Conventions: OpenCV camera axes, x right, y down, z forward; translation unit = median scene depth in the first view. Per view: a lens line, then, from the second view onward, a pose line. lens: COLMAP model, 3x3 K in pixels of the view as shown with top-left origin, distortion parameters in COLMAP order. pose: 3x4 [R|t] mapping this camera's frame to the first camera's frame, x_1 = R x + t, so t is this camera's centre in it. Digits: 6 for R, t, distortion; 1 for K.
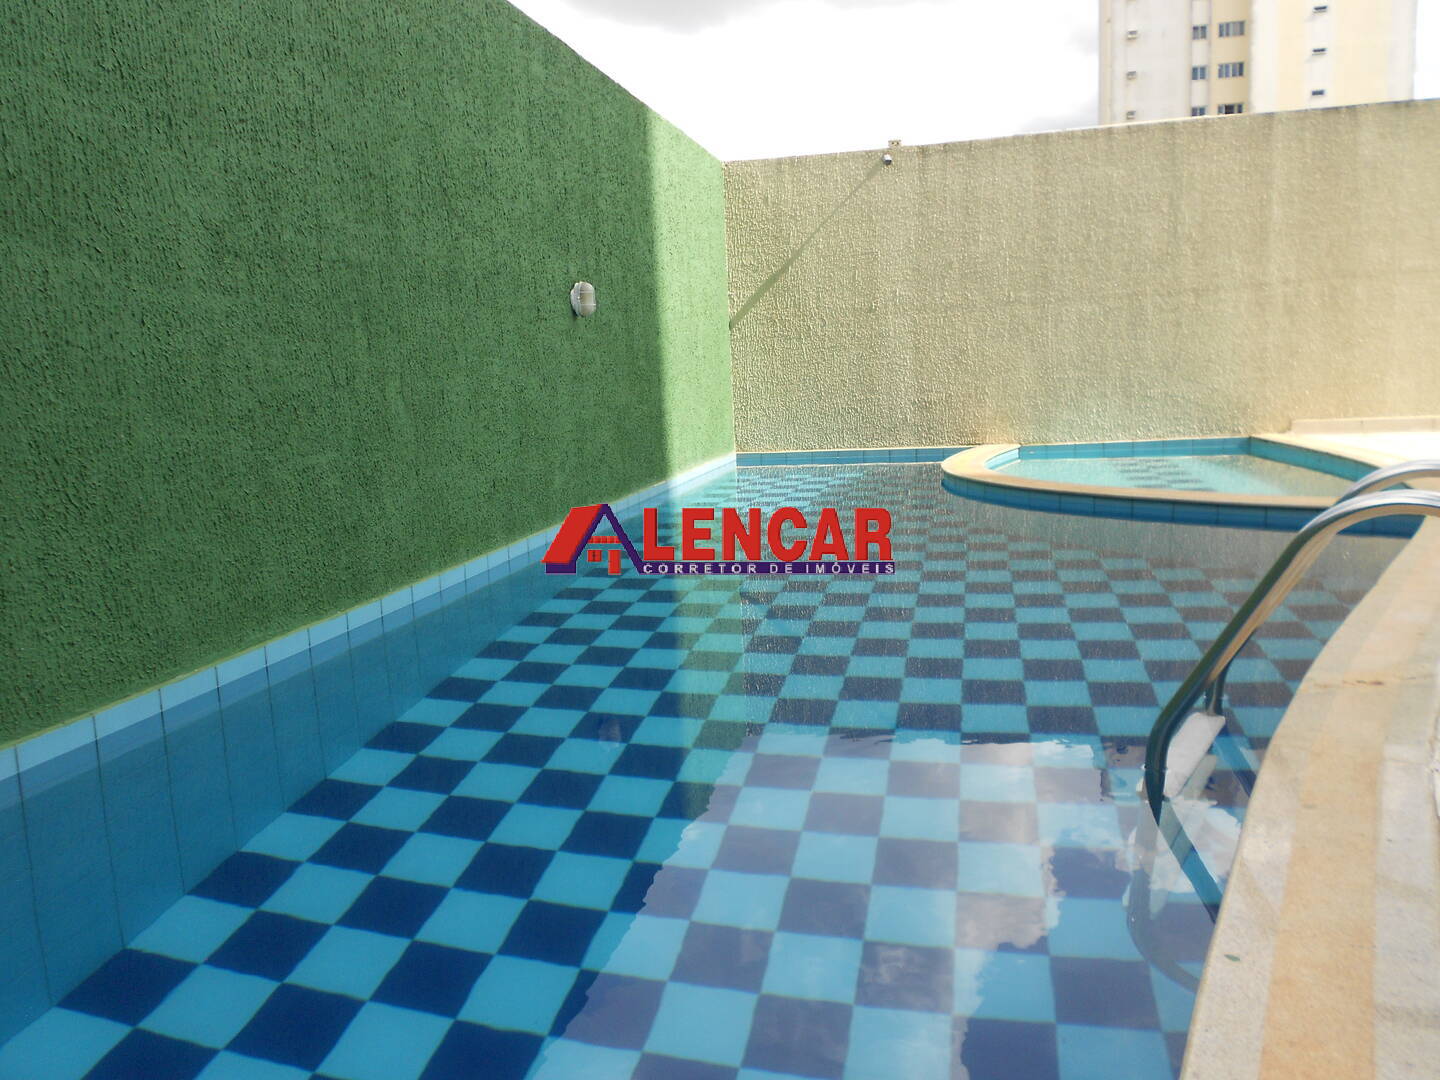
lens RADIAL K [[1098.2, 0, 731.7], [0, 1098.2, 532.9], [0, 0, 1]] dist [0.016848, -0.029698]
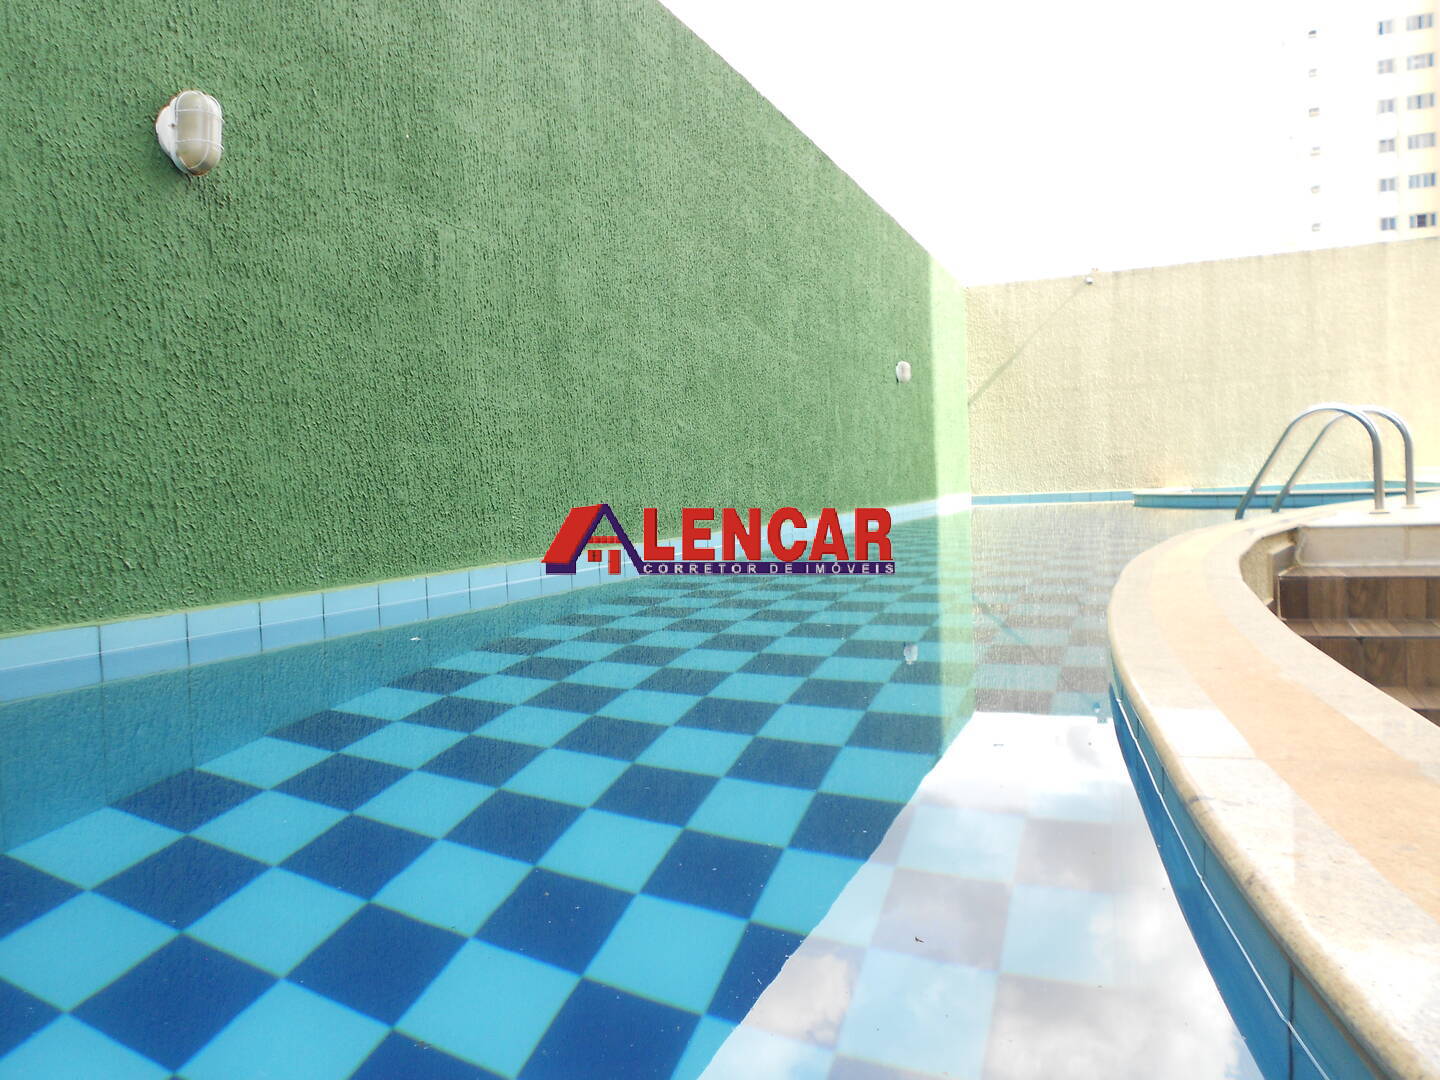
lens RADIAL K [[1098.2, 0, 715.2], [0, 1098.2, 552.1], [0, 0, 1]] dist [0.016848, -0.029698]
pose [[0.986792, 0.015852, -0.161217, -0.097679], [-0.029614, 0.996082, -0.083323, 0.132764], [0.159265, 0.086997, 0.983395, -0.418144]]
